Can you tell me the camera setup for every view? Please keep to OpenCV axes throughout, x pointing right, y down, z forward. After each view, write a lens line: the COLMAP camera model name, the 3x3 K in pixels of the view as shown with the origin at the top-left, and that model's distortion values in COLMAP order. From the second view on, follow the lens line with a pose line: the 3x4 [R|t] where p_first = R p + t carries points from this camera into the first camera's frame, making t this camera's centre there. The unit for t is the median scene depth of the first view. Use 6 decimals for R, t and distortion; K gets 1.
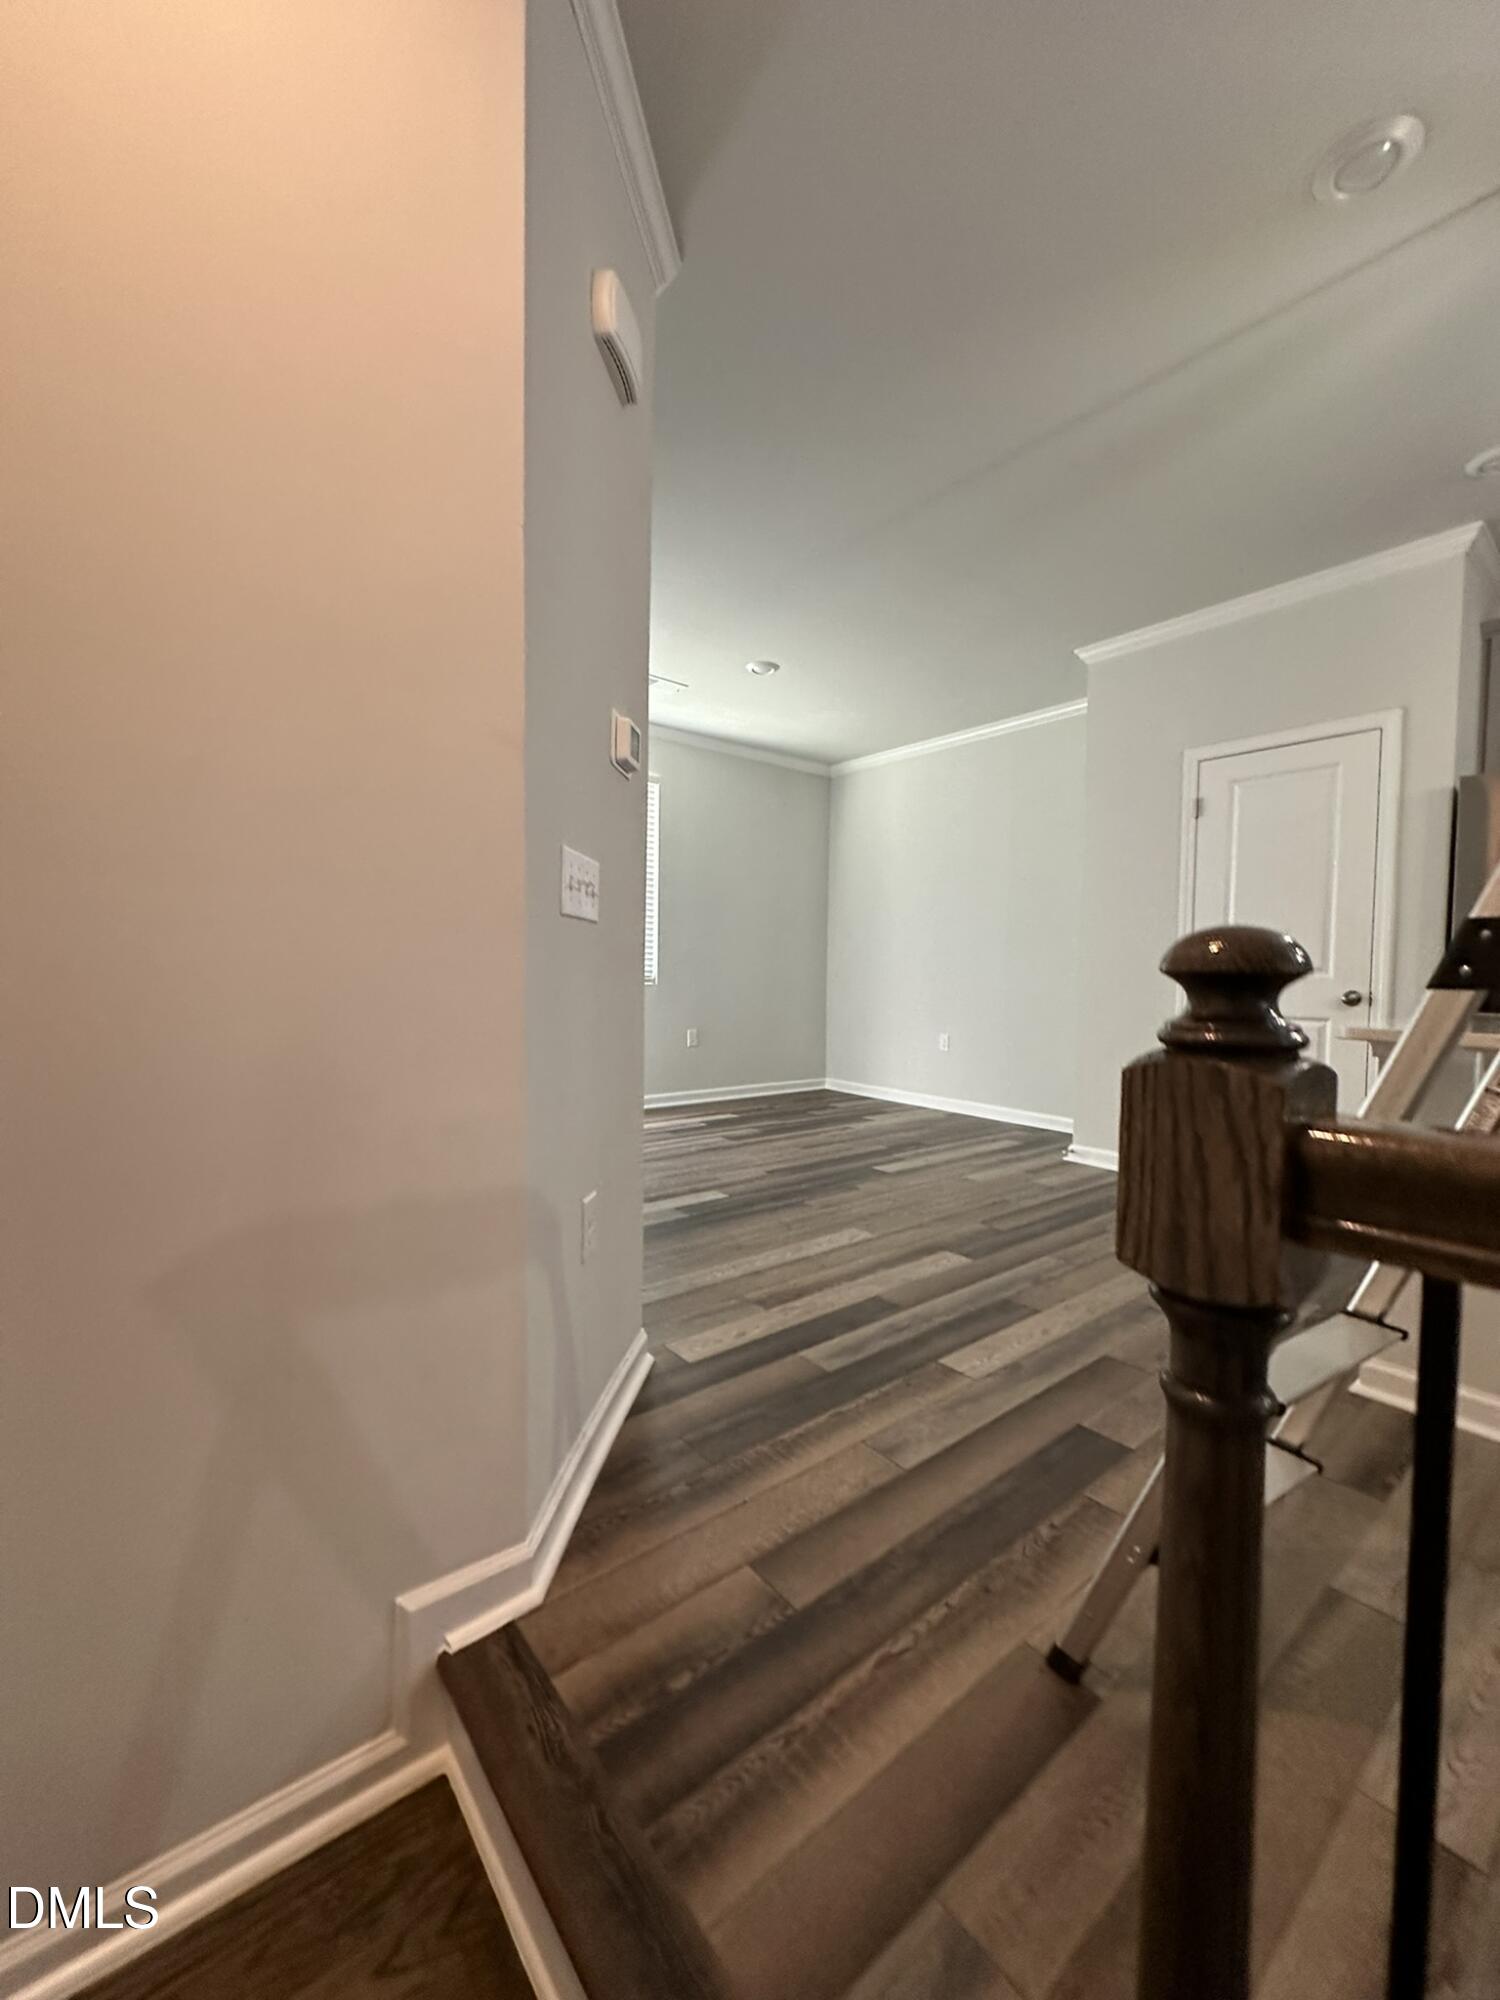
lens RADIAL K [[796.6, 0, 754.3], [0, 796.6, 997.6], [0, 0, 1]] dist [-0.003954, 0.001706]
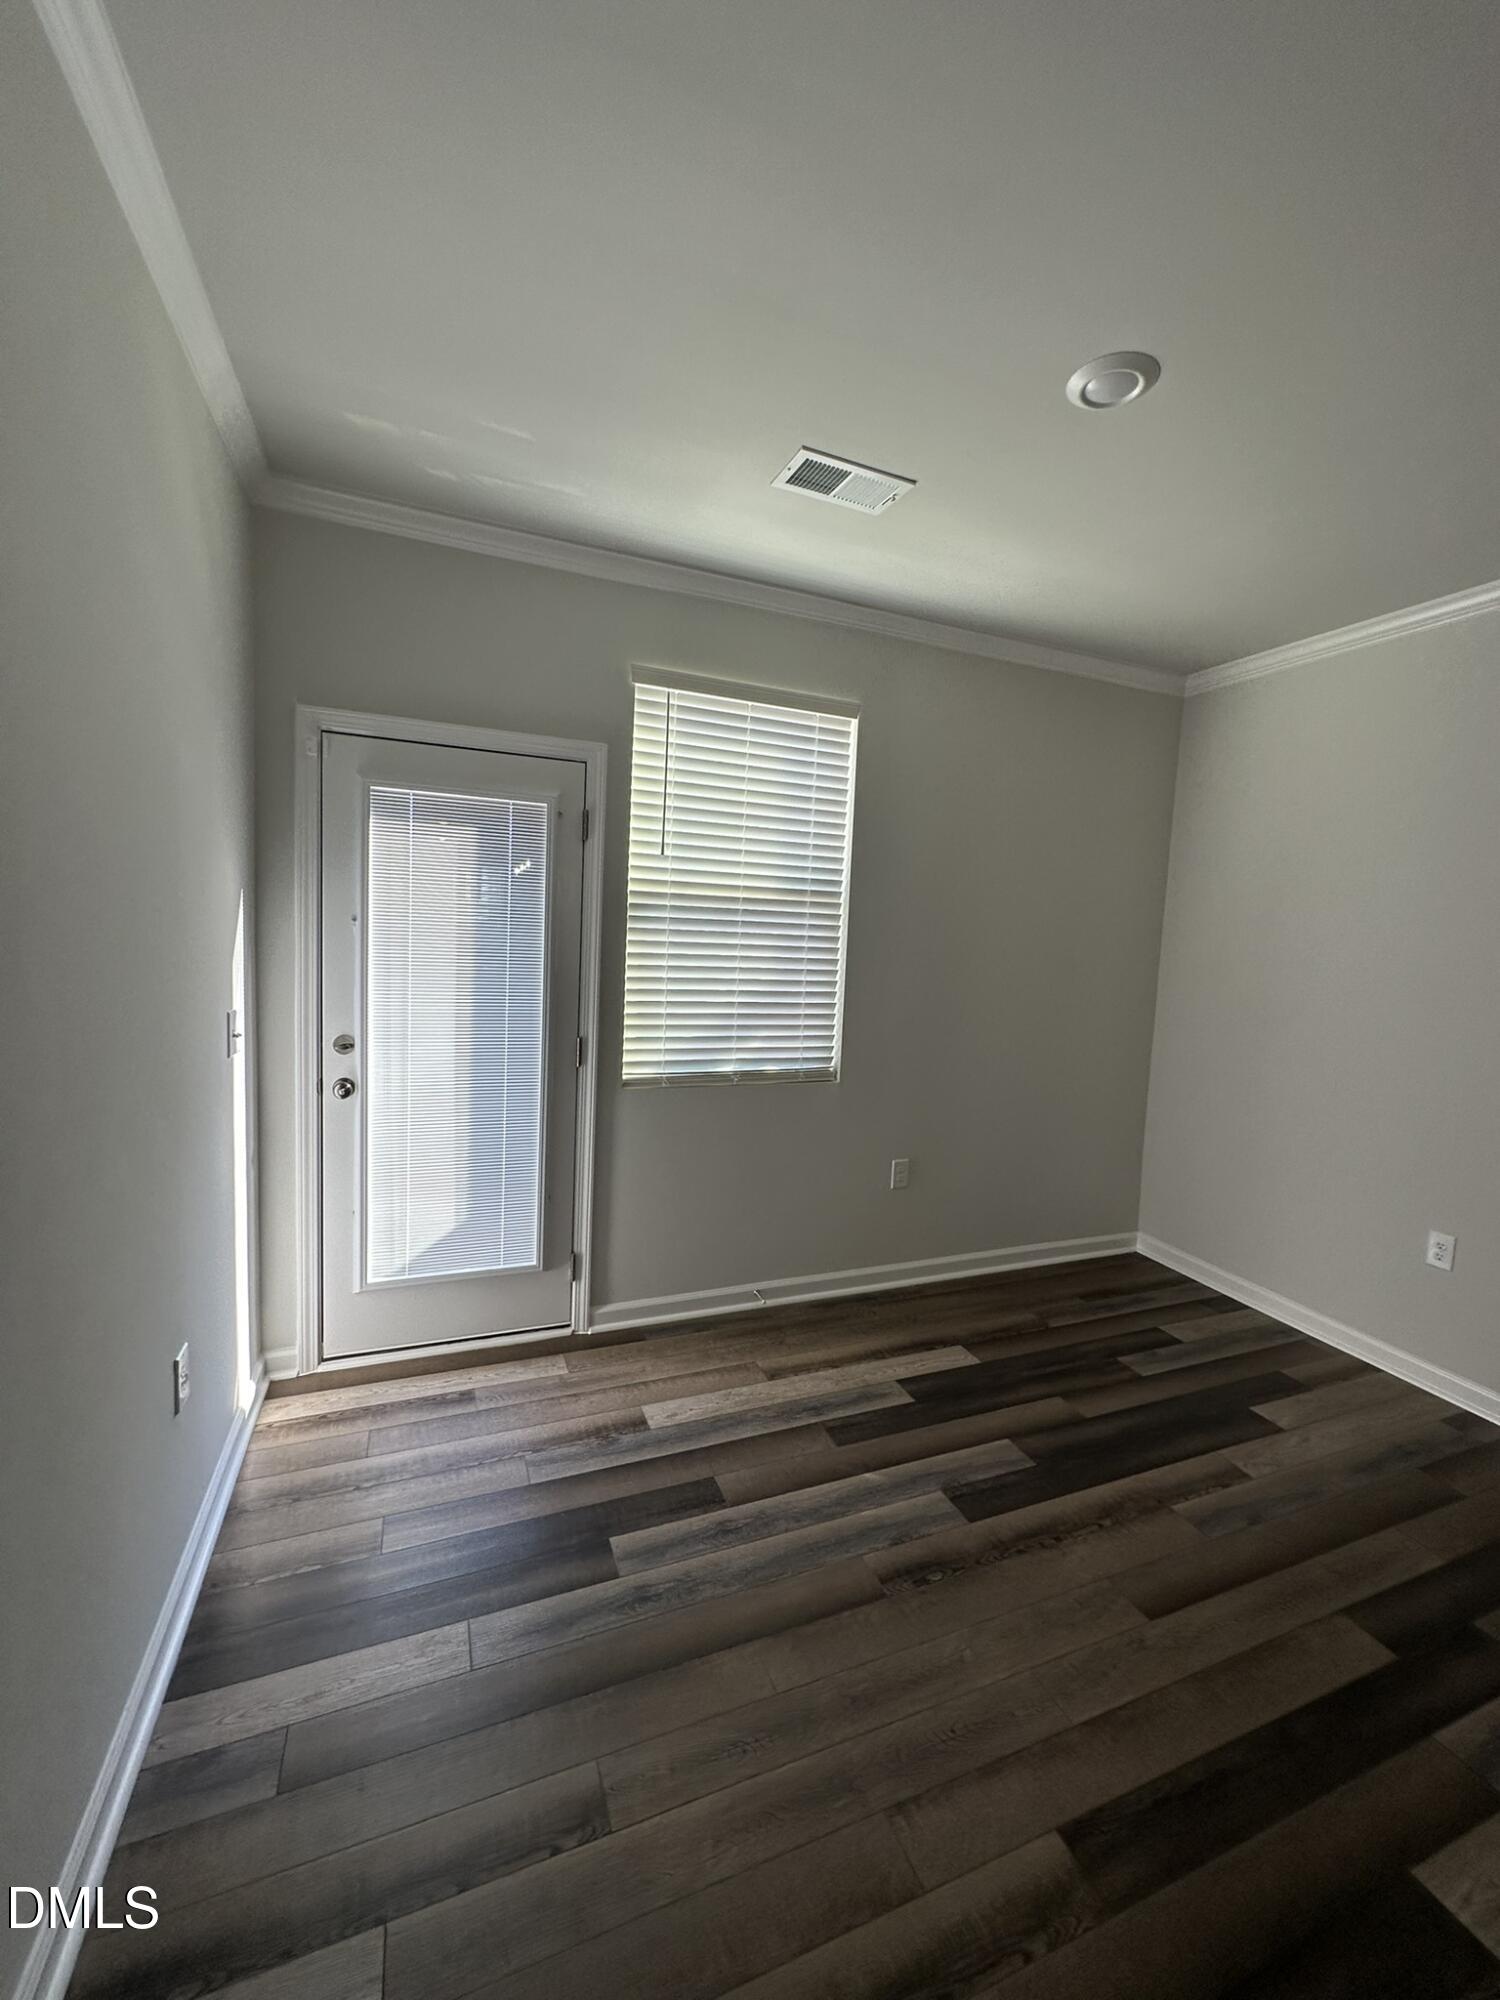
lens RADIAL K [[796.6, 0, 742.4], [0, 796.6, 989.7], [0, 0, 1]] dist [-0.003954, 0.001706]
pose [[0.952836, 0.052788, -0.298858, -0.021876], [-0.040878, 0.998106, 0.045968, -0.100445], [0.300719, -0.031583, 0.953190, 0.429963]]
